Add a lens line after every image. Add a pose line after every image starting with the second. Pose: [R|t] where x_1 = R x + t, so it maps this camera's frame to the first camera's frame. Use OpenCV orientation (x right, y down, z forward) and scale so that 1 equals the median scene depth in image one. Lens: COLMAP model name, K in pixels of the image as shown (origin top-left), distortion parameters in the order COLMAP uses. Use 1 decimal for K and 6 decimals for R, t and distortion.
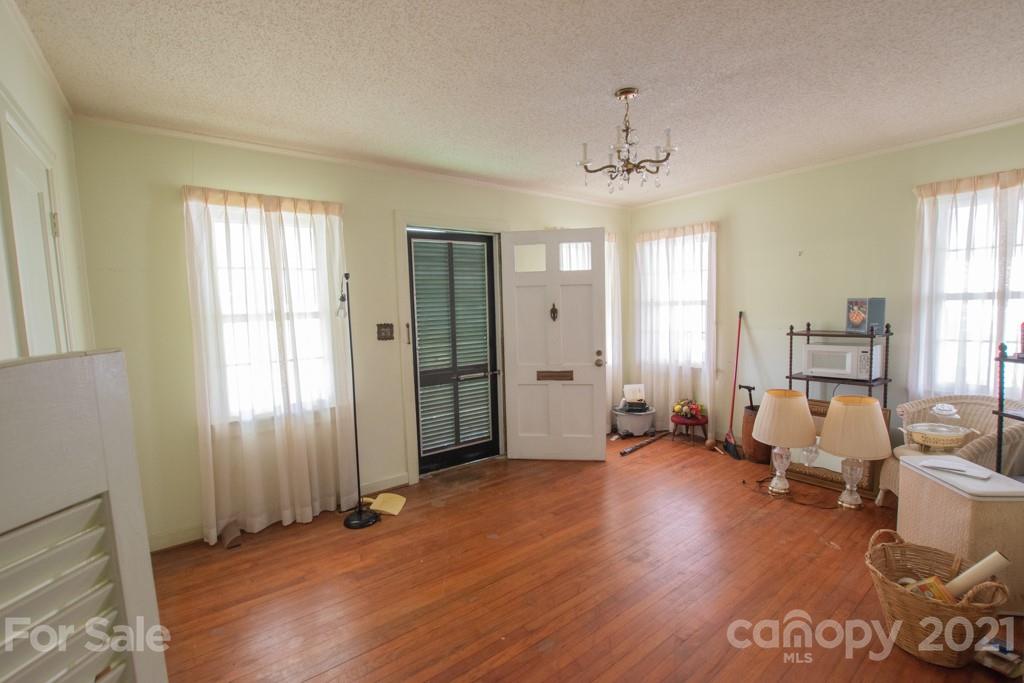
lens RADIAL K [[442.9, 0, 515.2], [0, 442.9, 348.2], [0, 0, 1]] dist [-0.044151, 0.009271]
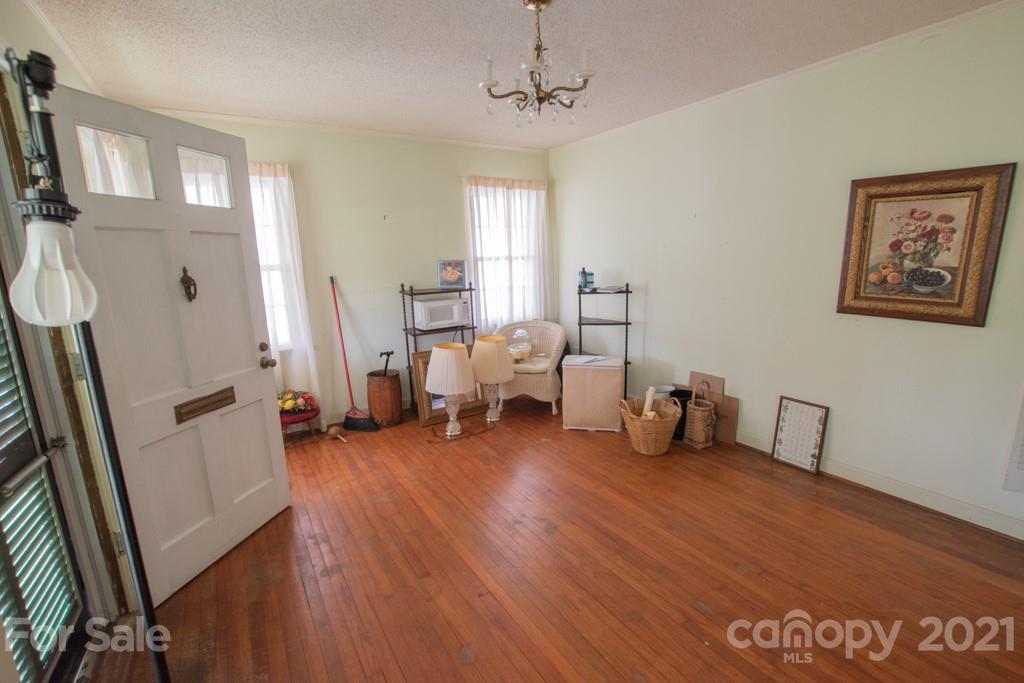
lens RADIAL K [[442.9, 0, 515.2], [0, 442.9, 348.2], [0, 0, 1]] dist [-0.044151, 0.009271]
pose [[0.099319, -0.177144, 0.979161, -0.445817], [0.119491, 0.979029, 0.164999, -0.054895], [-0.987855, 0.100614, 0.118403, 0.679775]]
